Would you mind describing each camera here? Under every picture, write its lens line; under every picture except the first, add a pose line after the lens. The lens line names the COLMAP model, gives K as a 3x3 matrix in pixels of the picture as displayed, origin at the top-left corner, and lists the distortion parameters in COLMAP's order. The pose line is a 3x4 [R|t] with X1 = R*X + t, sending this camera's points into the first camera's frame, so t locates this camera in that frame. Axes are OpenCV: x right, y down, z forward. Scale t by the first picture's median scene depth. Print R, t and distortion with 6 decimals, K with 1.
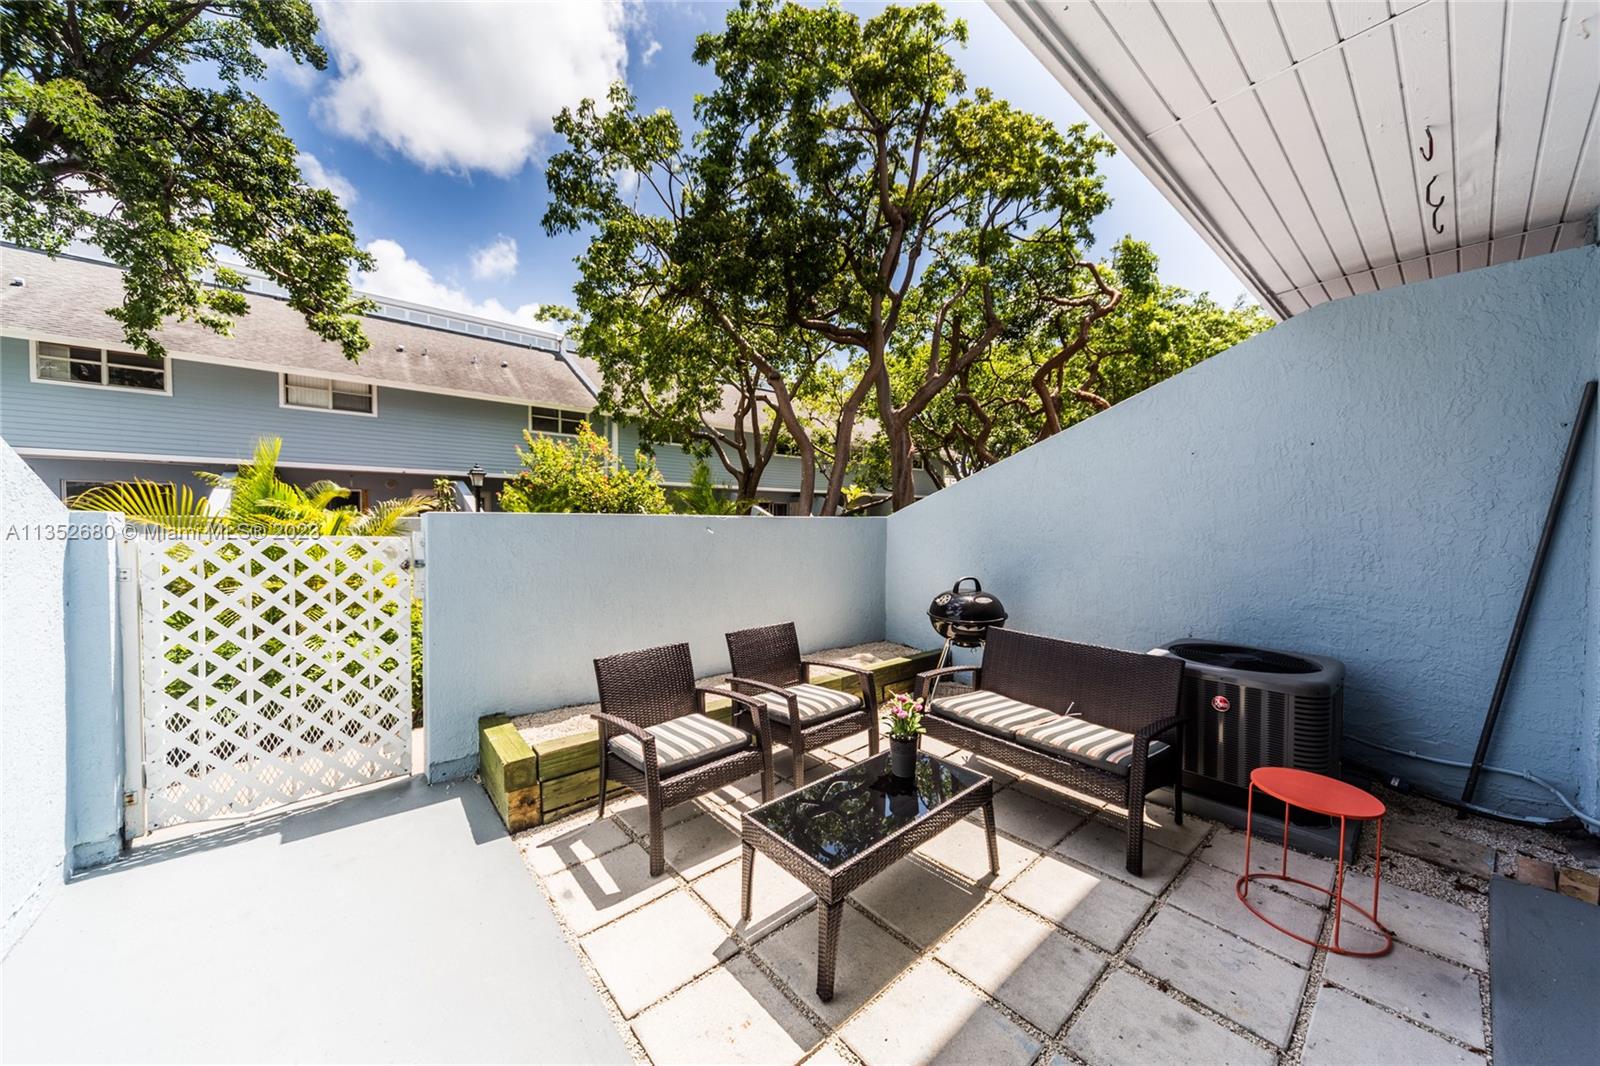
lens RADIAL K [[558.1, 0, 803.0], [0, 558.1, 533.7], [0, 0, 1]] dist [0.005761, -0.000035]
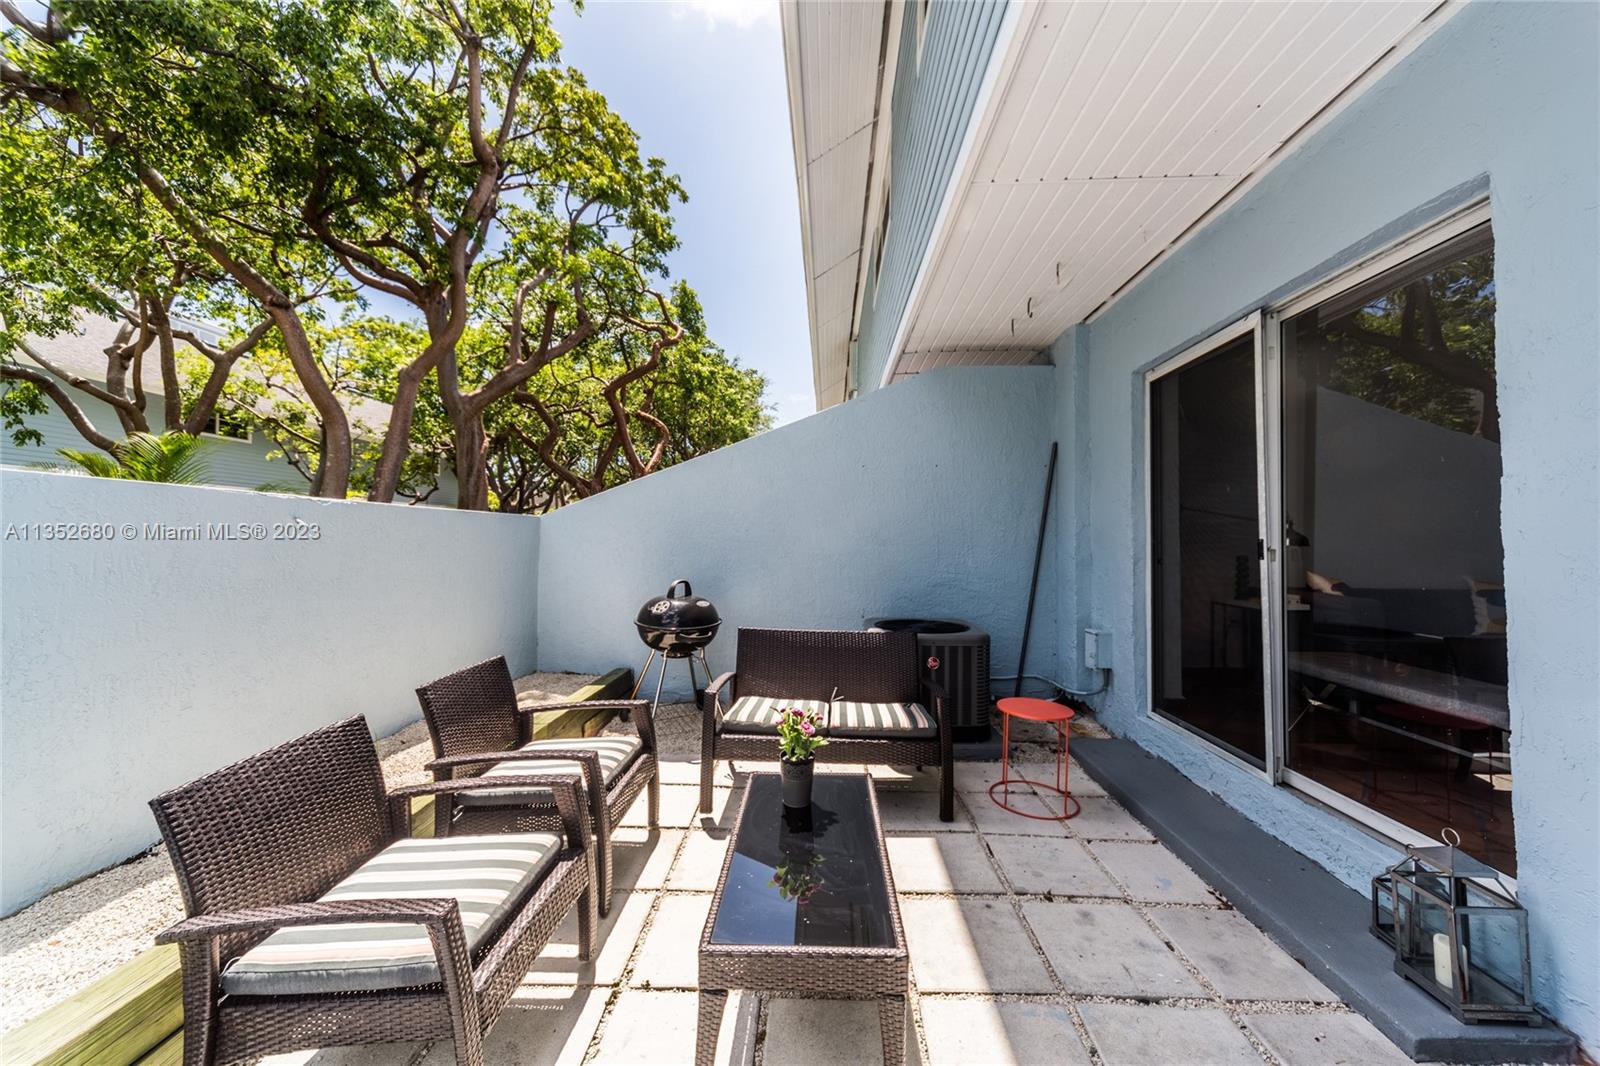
lens RADIAL K [[558.1, 0, 803.0], [0, 558.1, 533.7], [0, 0, 1]] dist [0.005761, -0.000035]
pose [[0.679769, 0.009485, 0.733365, -0.263053], [0.013178, 0.999597, -0.025143, 0.029597], [-0.733308, 0.026756, 0.679370, 0.254743]]
